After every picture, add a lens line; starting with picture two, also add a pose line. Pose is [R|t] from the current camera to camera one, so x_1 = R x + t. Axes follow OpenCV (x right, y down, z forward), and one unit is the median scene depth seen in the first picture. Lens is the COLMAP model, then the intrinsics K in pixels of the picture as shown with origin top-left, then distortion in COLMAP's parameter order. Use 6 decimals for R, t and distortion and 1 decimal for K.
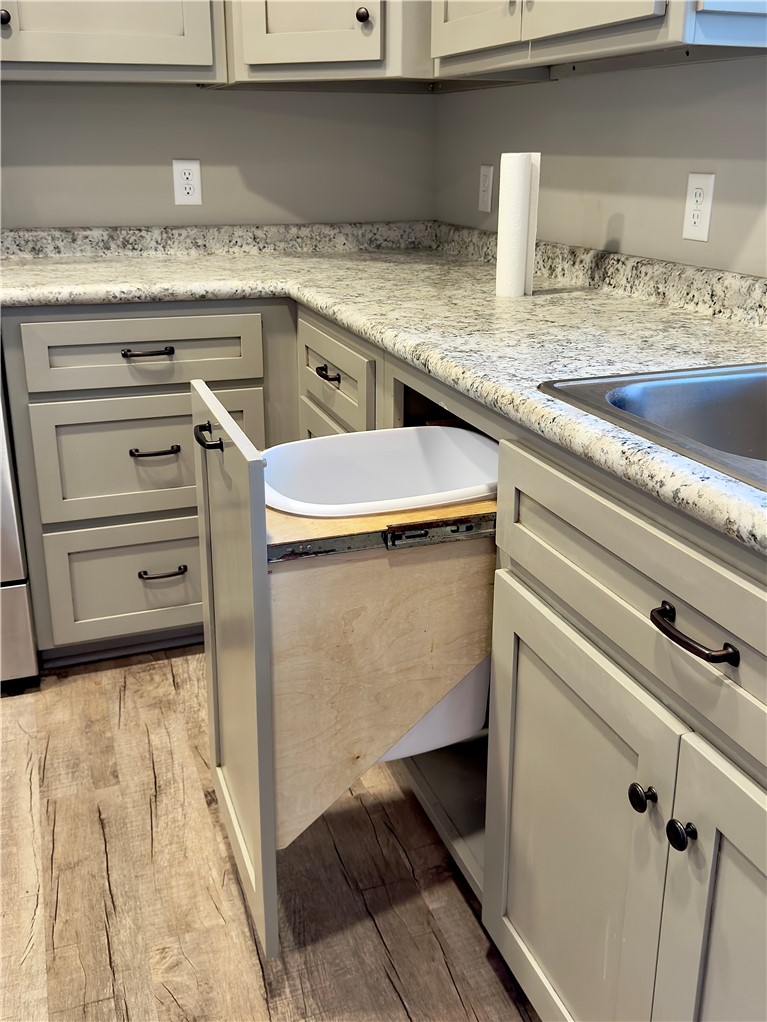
lens RADIAL K [[1024.4, 0, 385.0], [0, 1024.4, 506.2], [0, 0, 1]] dist [0.005048, 0.000000]
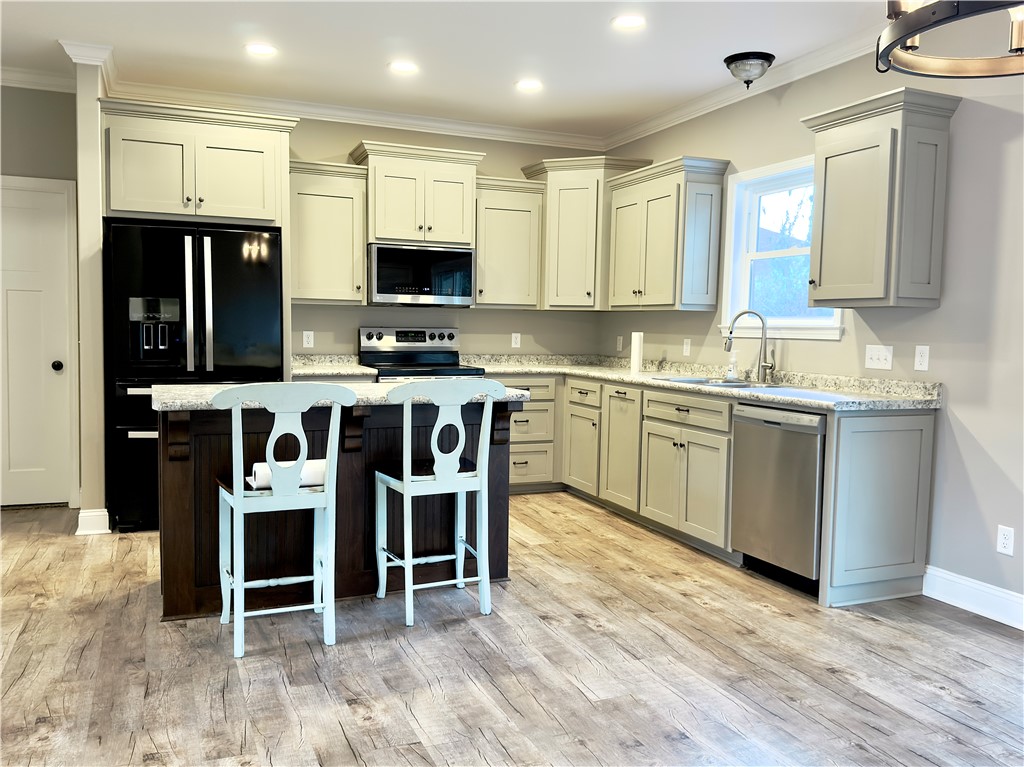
lens RADIAL K [[843.5, 0, 513.6], [0, 843.5, 387.1], [0, 0, 1]] dist [-0.002195, -0.000219]
pose [[0.998952, 0.013087, 0.043864, -0.383628], [-0.001228, 0.965577, -0.260114, 0.543954], [-0.045758, 0.259787, 0.964581, -1.590145]]
